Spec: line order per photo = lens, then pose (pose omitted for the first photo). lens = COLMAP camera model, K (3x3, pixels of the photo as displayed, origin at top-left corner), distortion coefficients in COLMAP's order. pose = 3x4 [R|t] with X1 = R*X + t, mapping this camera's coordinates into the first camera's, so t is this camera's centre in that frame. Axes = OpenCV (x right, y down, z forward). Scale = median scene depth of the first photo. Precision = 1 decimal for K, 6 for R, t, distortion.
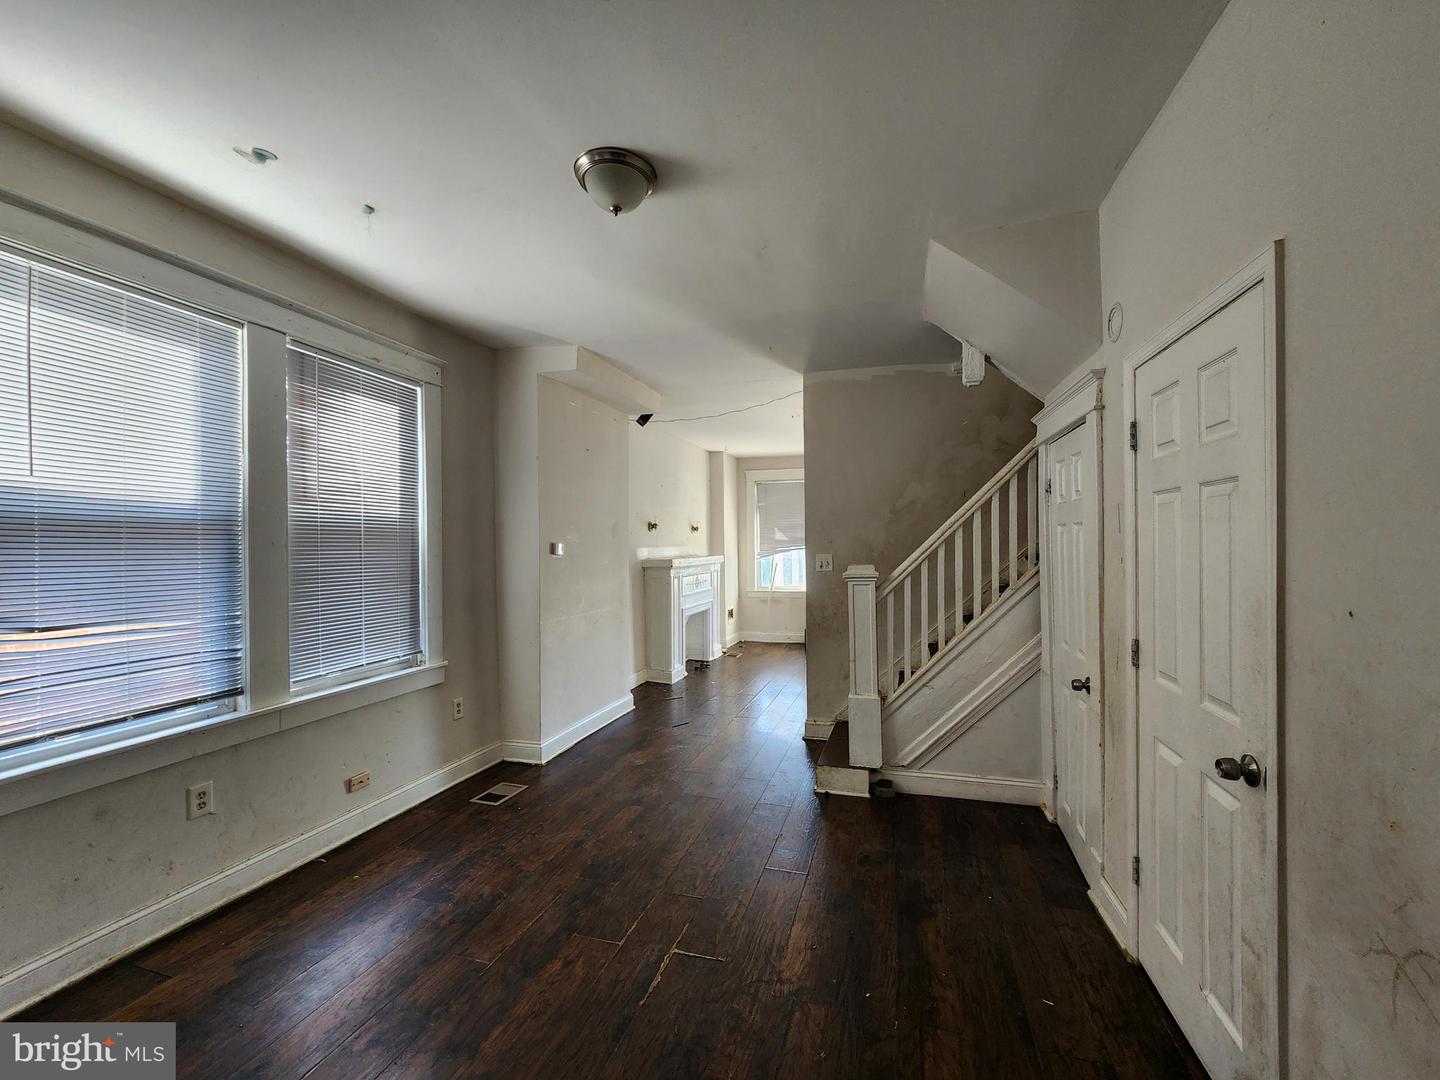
lens RADIAL K [[589.5, 0, 740.6], [0, 589.5, 545.7], [0, 0, 1]] dist [-0.001857, -0.000259]
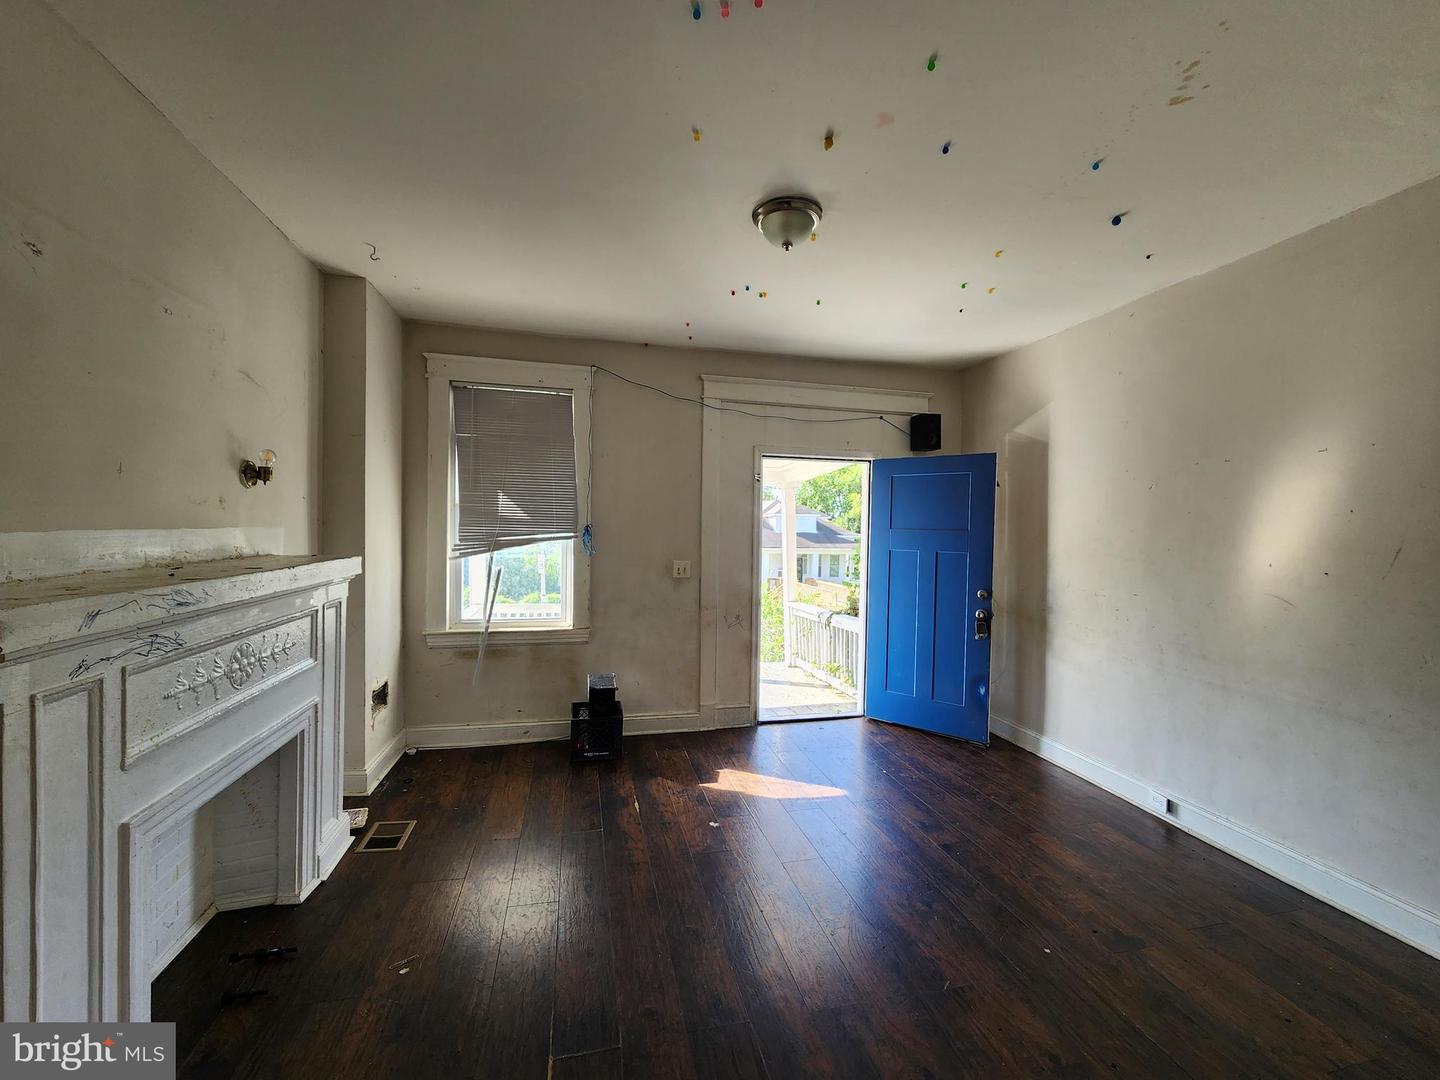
lens RADIAL K [[586.6, 0, 720.0], [0, 586.6, 540.0], [0, 0, 1]] dist [-0.000082, -0.000037]
pose [[0.875561, 0.015379, 0.482862, -0.029114], [-0.030350, 0.999270, 0.023206, -0.024994], [-0.482153, -0.034973, 0.875389, 1.770968]]
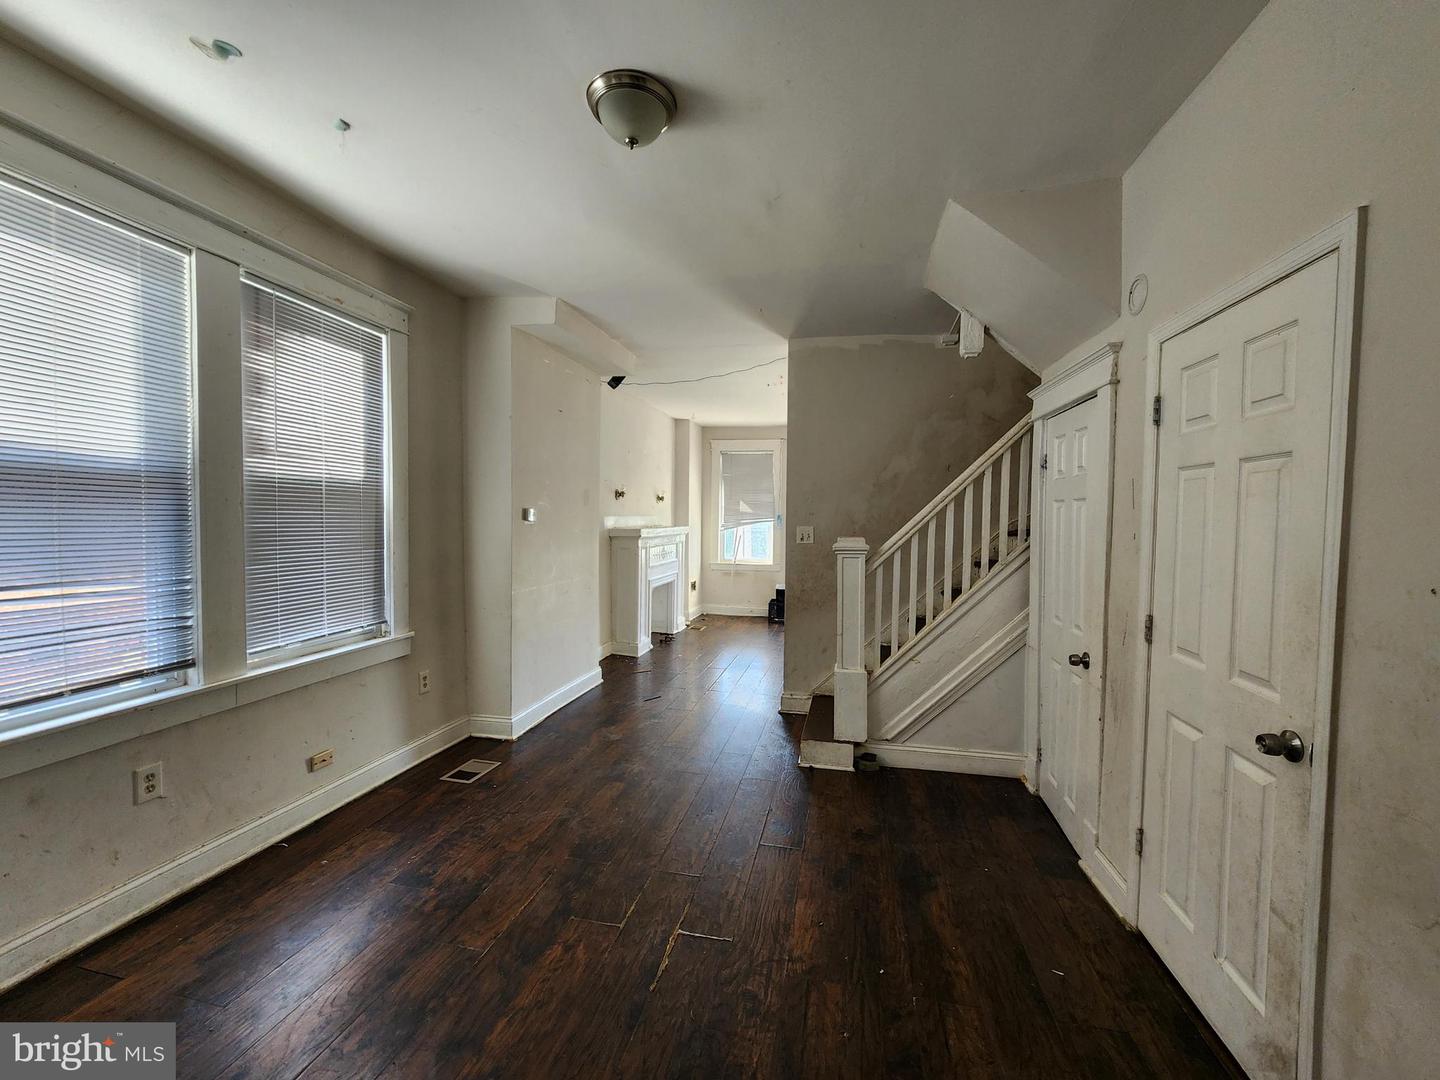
lens RADIAL K [[593.5, 0, 730.1], [0, 593.5, 539.4], [0, 0, 1]] dist [-0.001735, -0.000290]
pose [[0.997198, 0.018752, 0.072414, -0.095365], [-0.021257, 0.999196, 0.033982, 0.008966], [-0.071719, -0.035426, 0.996796, 0.041849]]
